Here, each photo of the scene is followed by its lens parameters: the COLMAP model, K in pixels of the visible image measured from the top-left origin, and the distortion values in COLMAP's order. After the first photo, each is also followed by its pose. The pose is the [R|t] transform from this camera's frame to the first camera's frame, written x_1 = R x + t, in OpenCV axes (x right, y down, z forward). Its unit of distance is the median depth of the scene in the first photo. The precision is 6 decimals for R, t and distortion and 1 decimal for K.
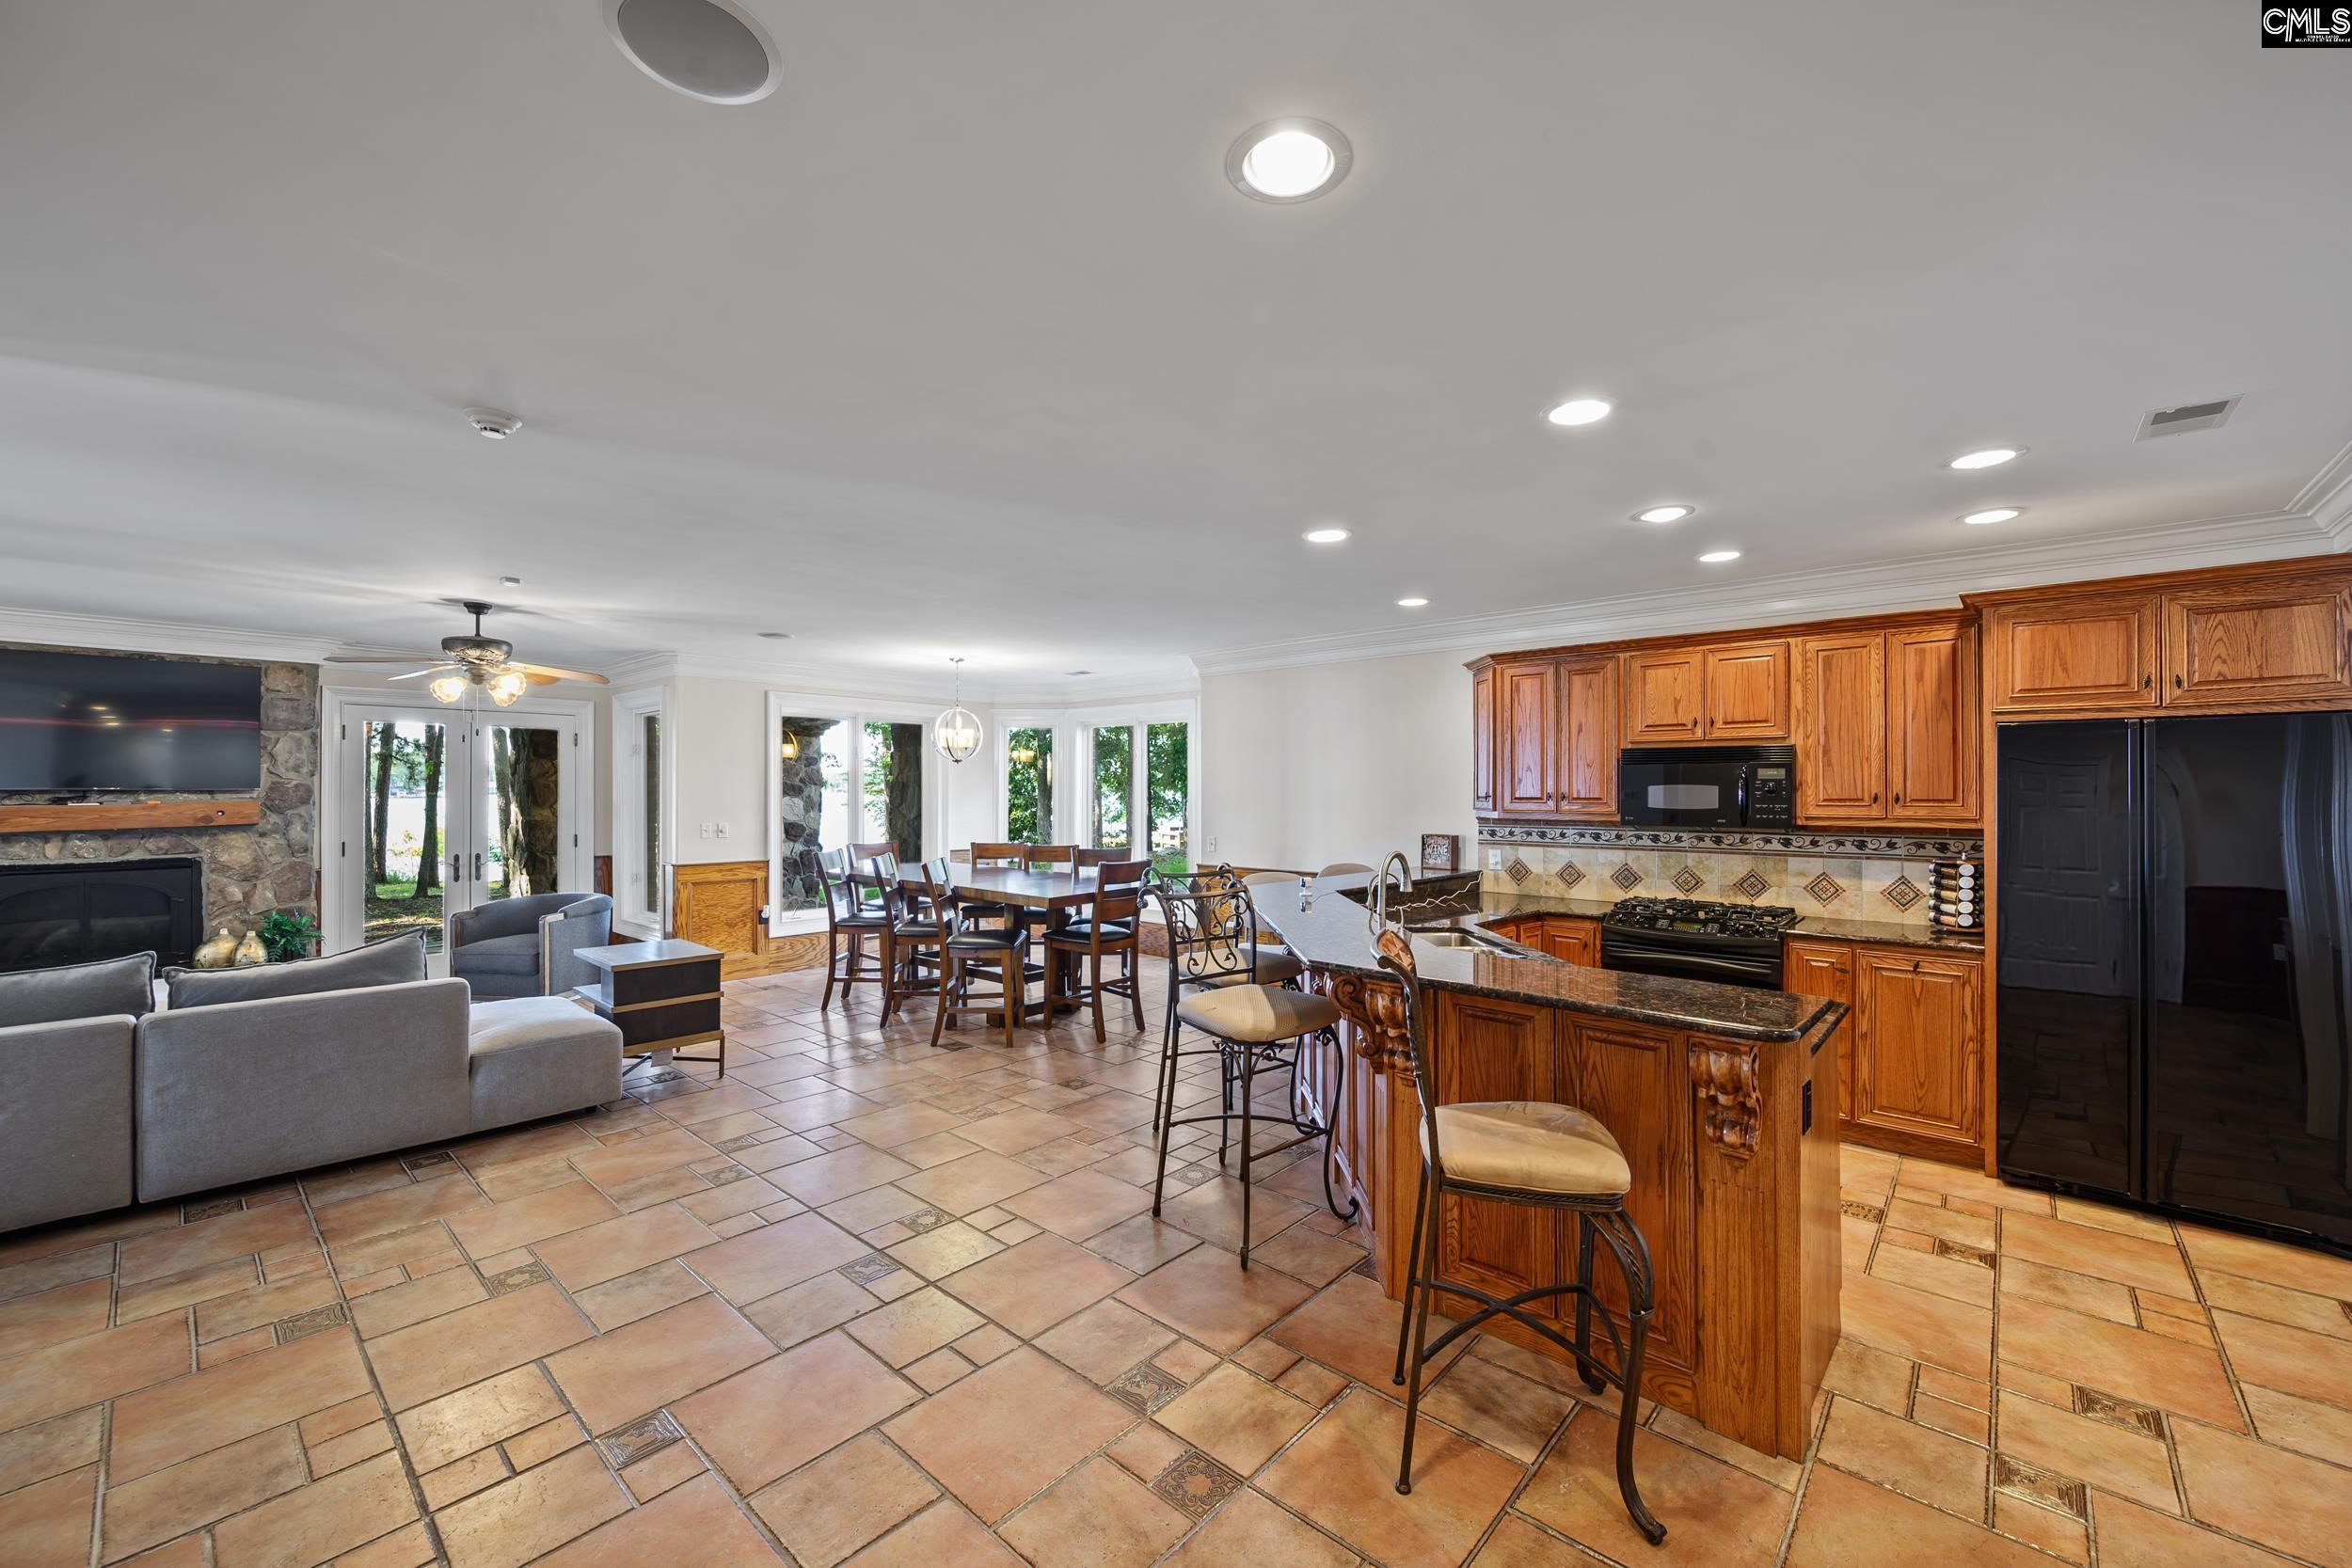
lens RADIAL K [[932.3, 0, 1178.9], [0, 932.3, 782.9], [0, 0, 1]] dist [-0.004141, 0.000977]
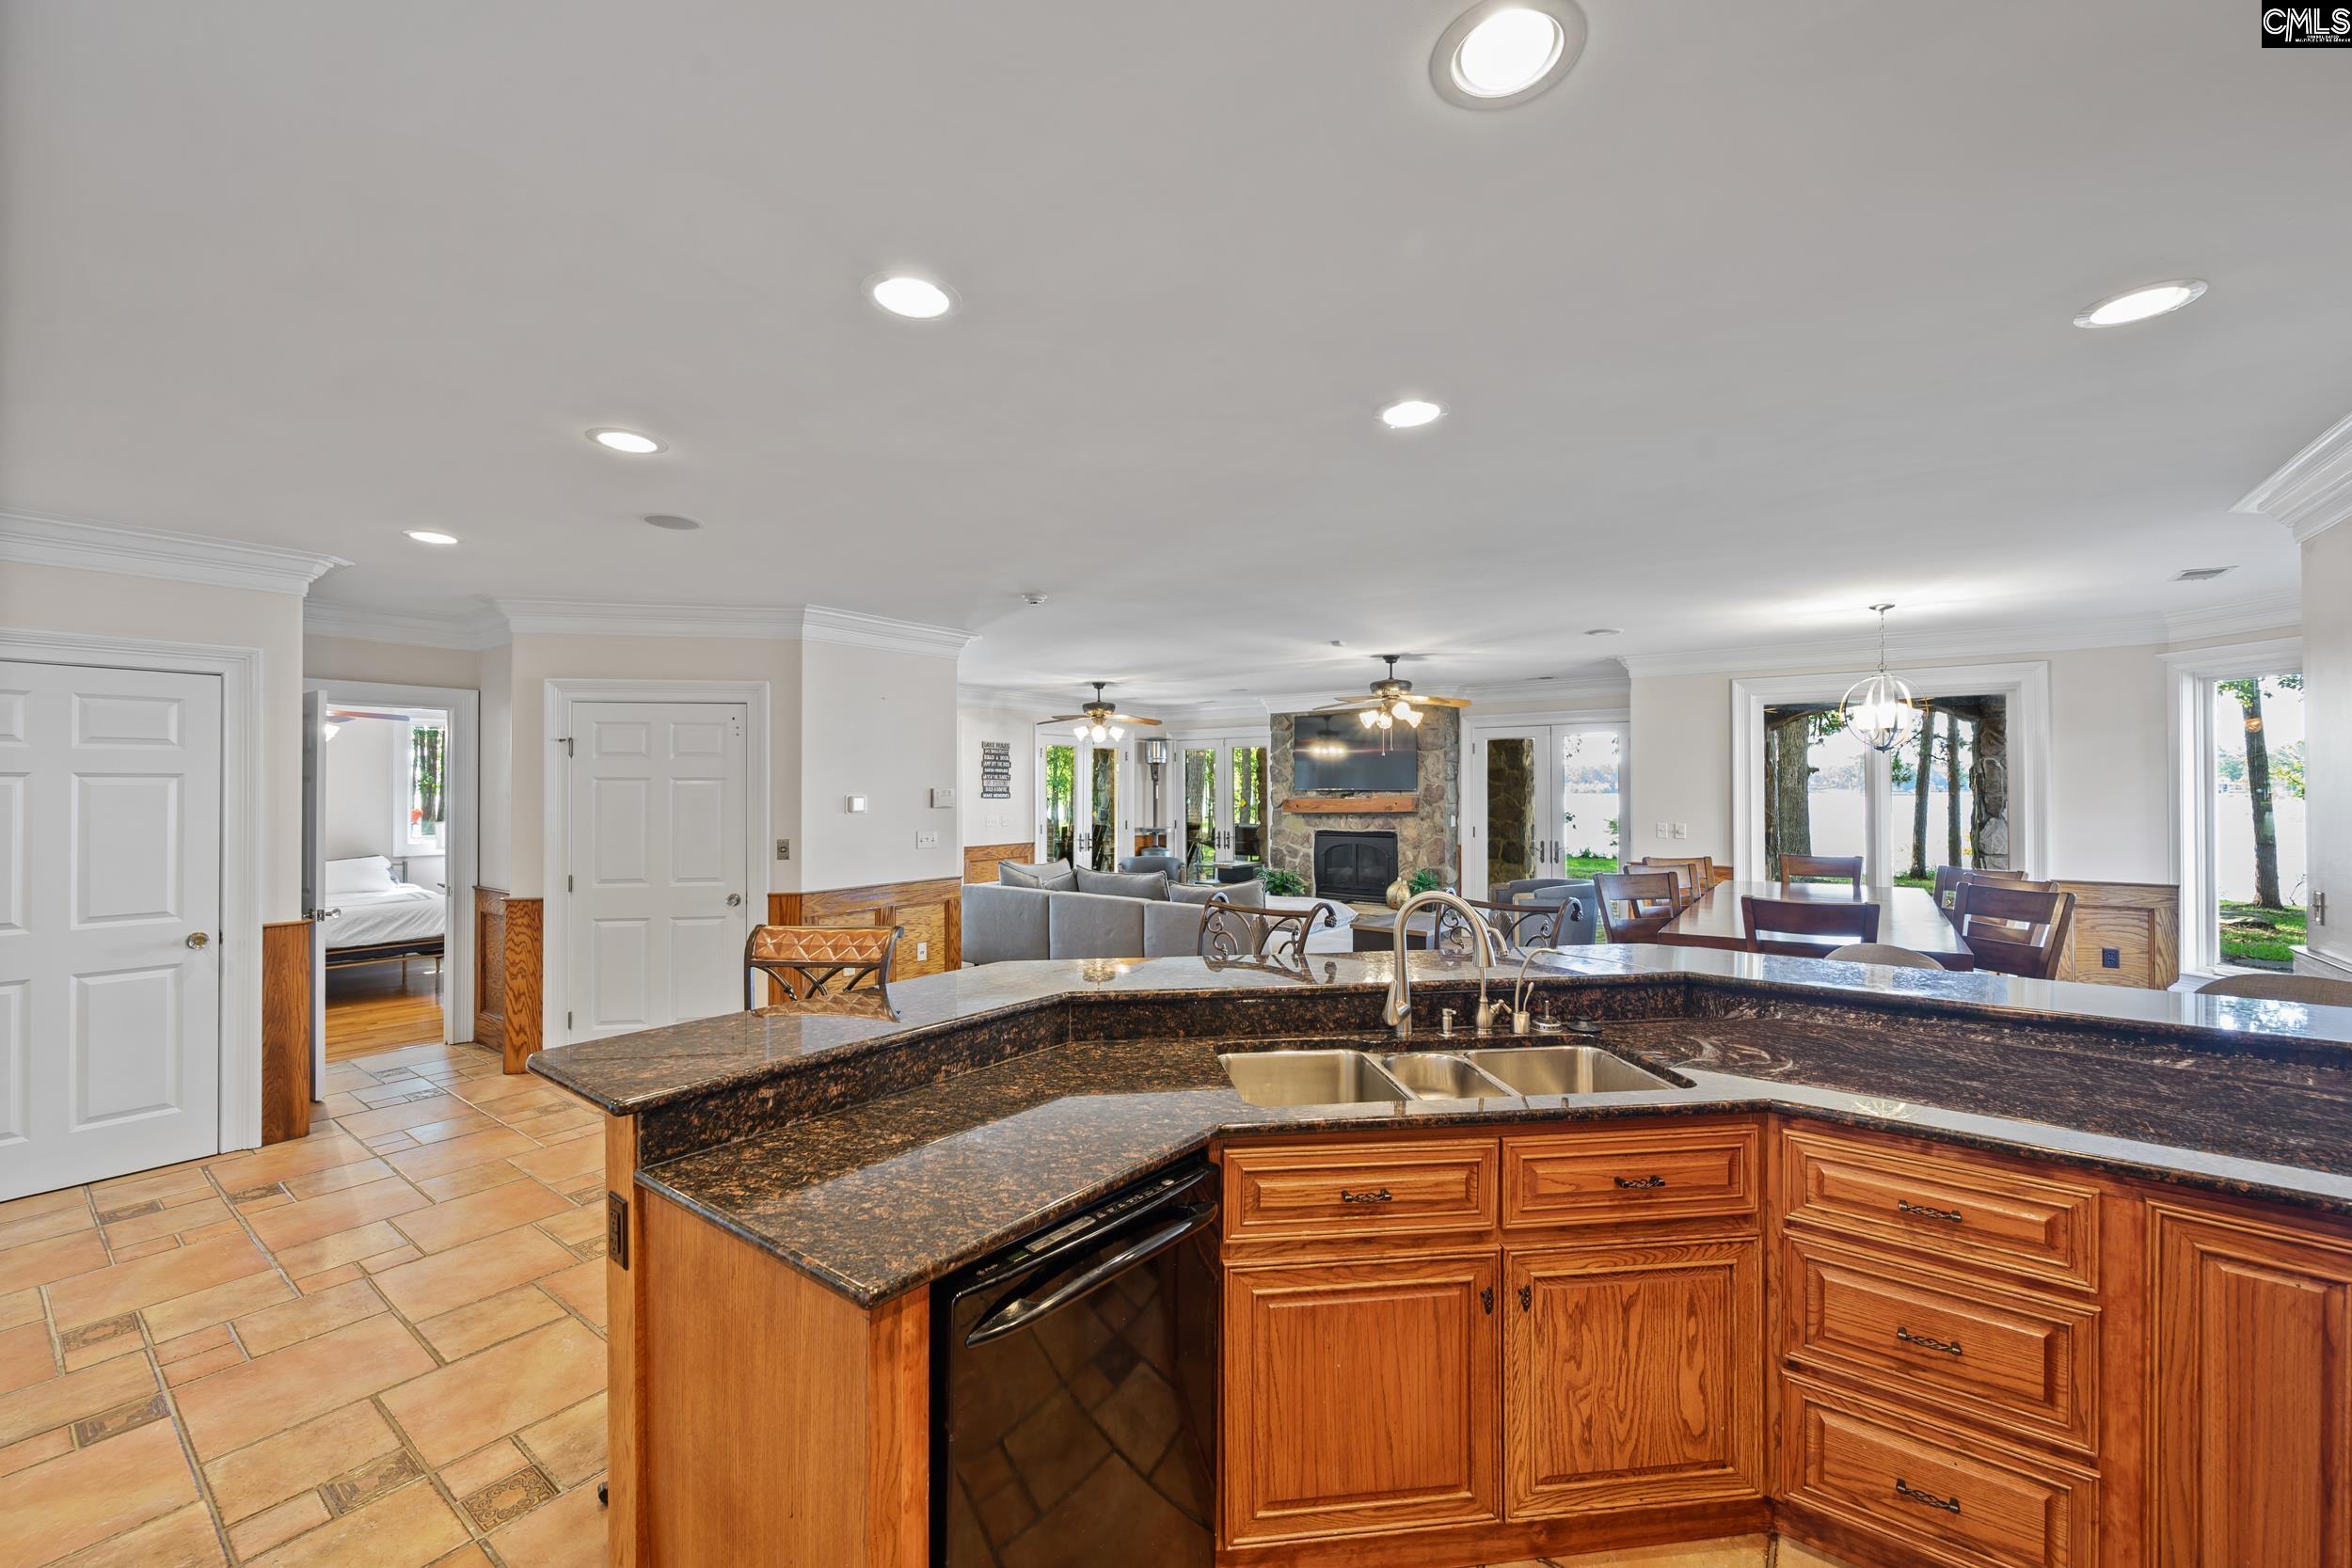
lens RADIAL K [[932.3, 0, 1190.1], [0, 932.3, 788.6], [0, 0, 1]] dist [-0.004141, 0.000977]
pose [[0.098713, -0.001594, -0.995115, 0.554727], [0.008976, 0.999959, -0.000711, 0.003882], [0.995075, -0.008862, 0.098723, 0.527476]]
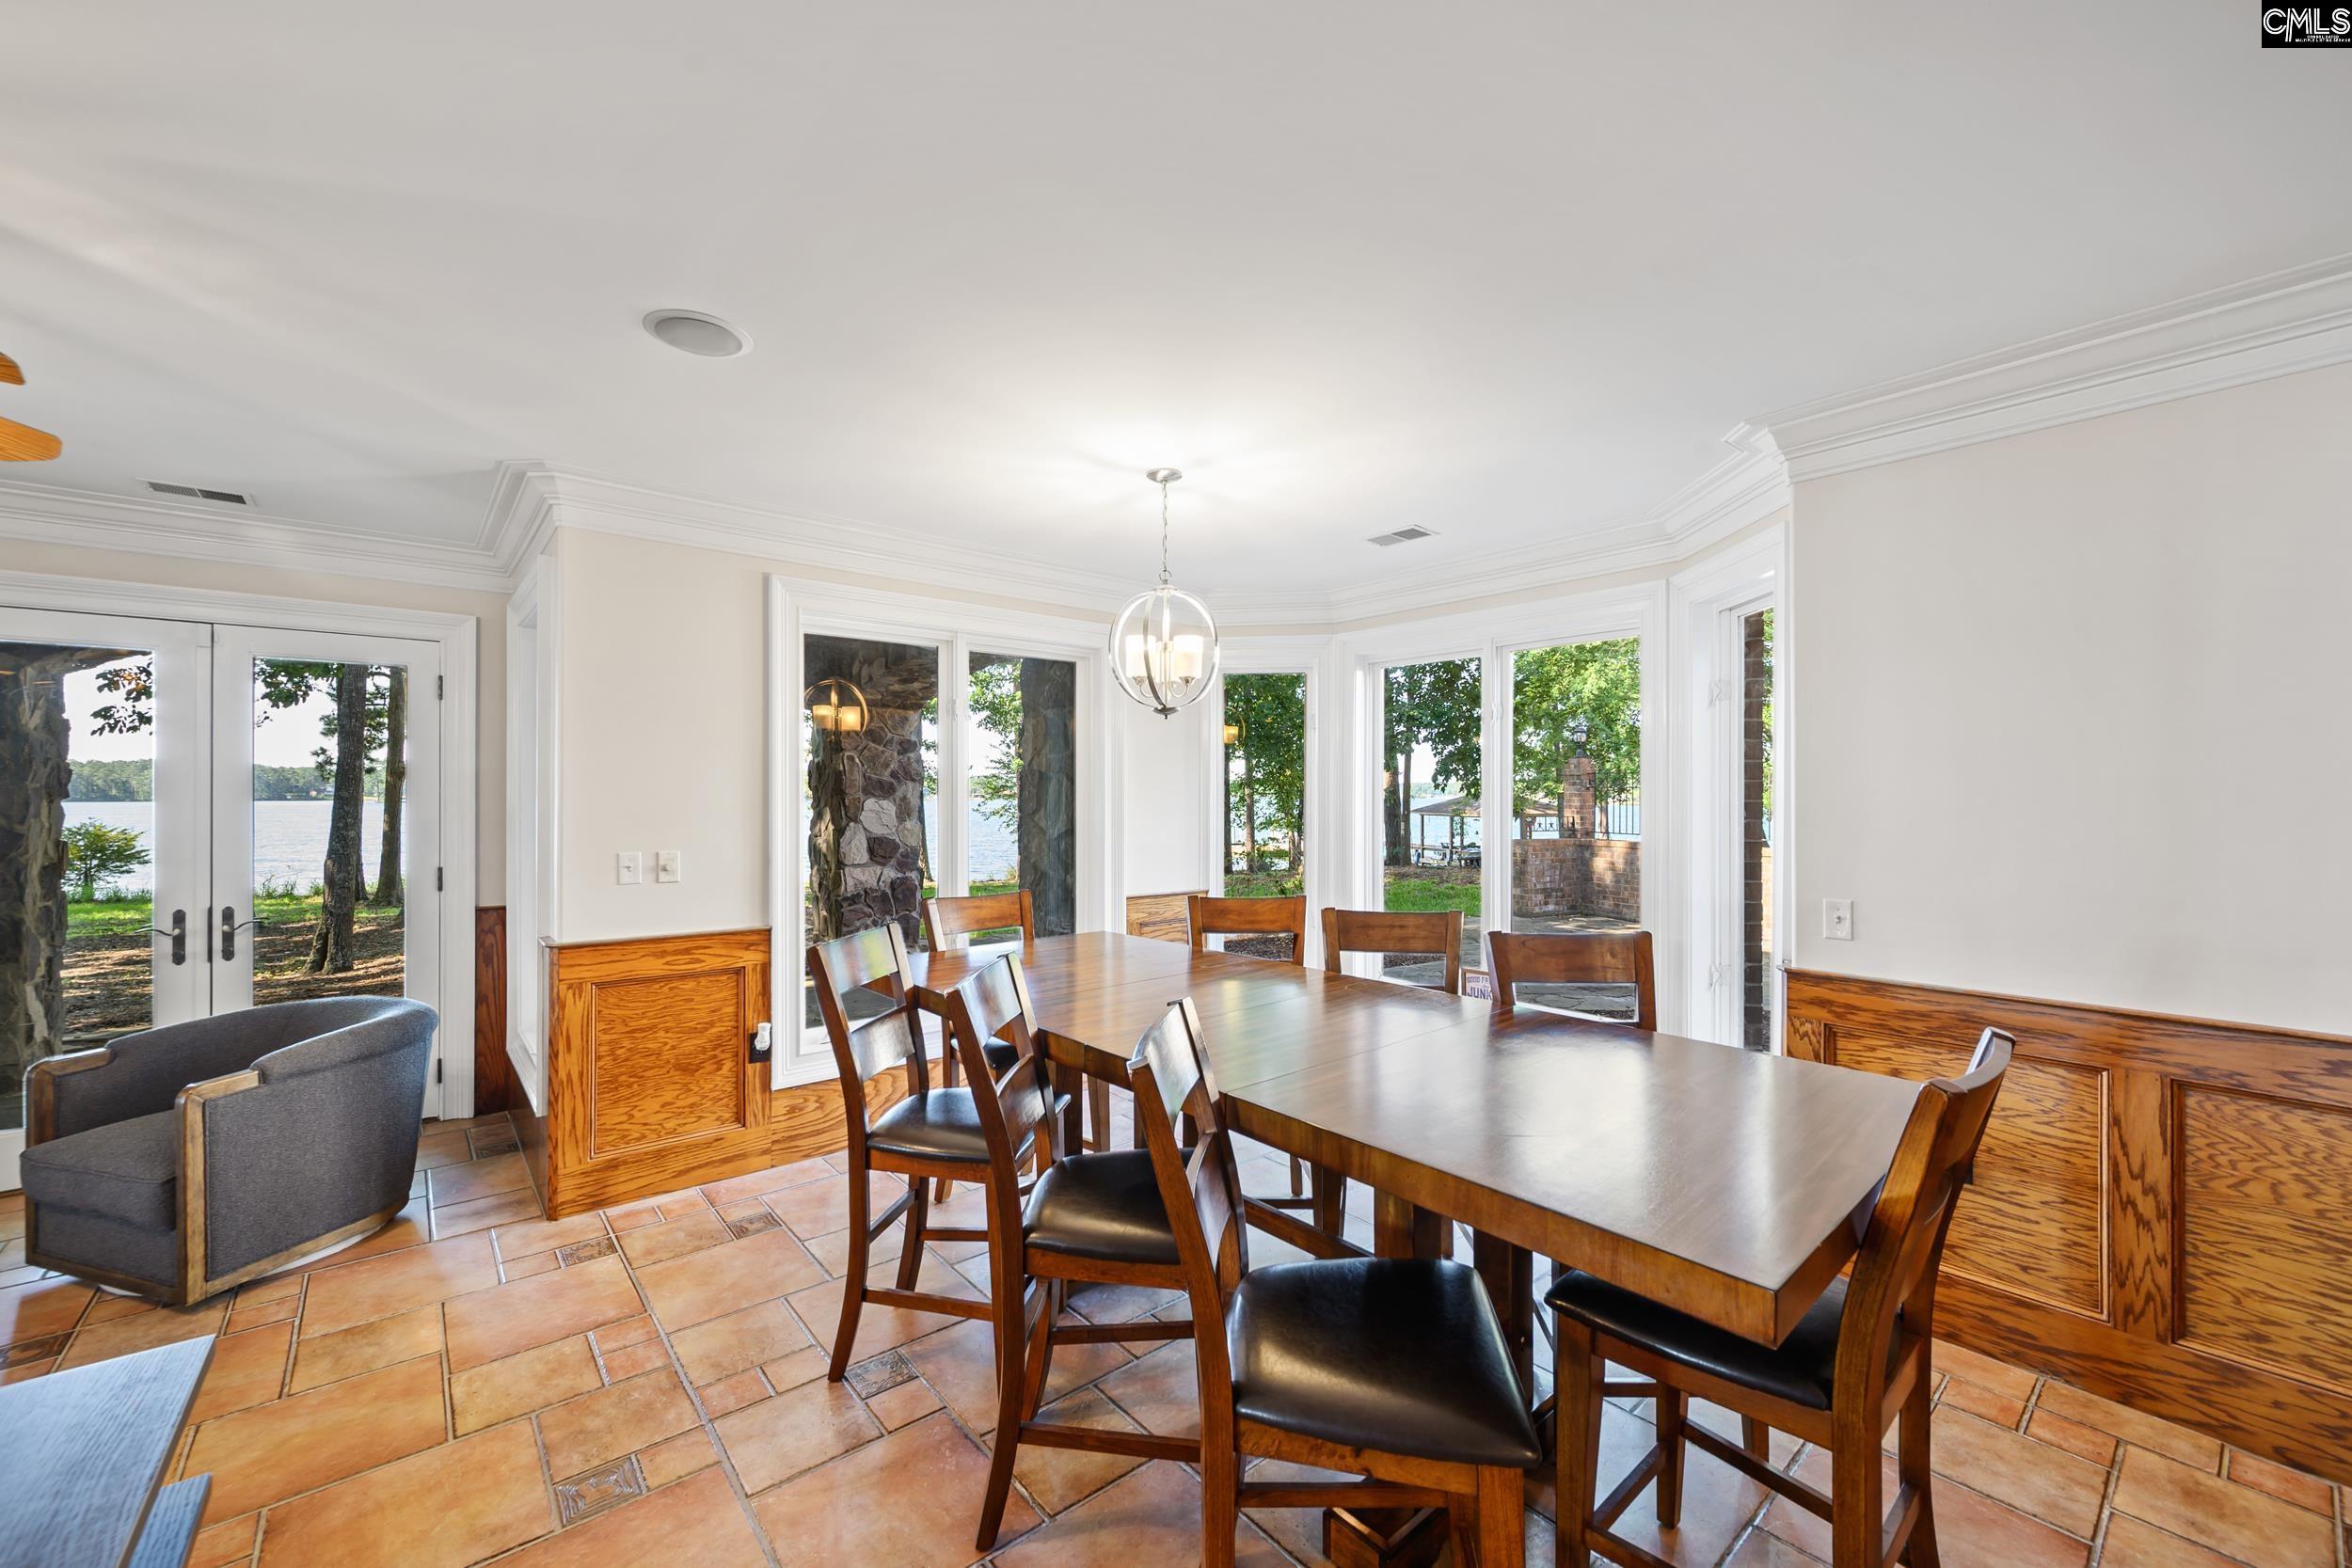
lens RADIAL K [[932.3, 0, 1171.8], [0, 932.3, 790.8], [0, 0, 1]] dist [-0.004141, 0.000977]
pose [[0.989864, -0.001794, -0.142006, -0.229639], [0.002243, 0.999993, 0.003004, 0.015943], [0.141999, -0.003293, 0.989861, 0.757651]]
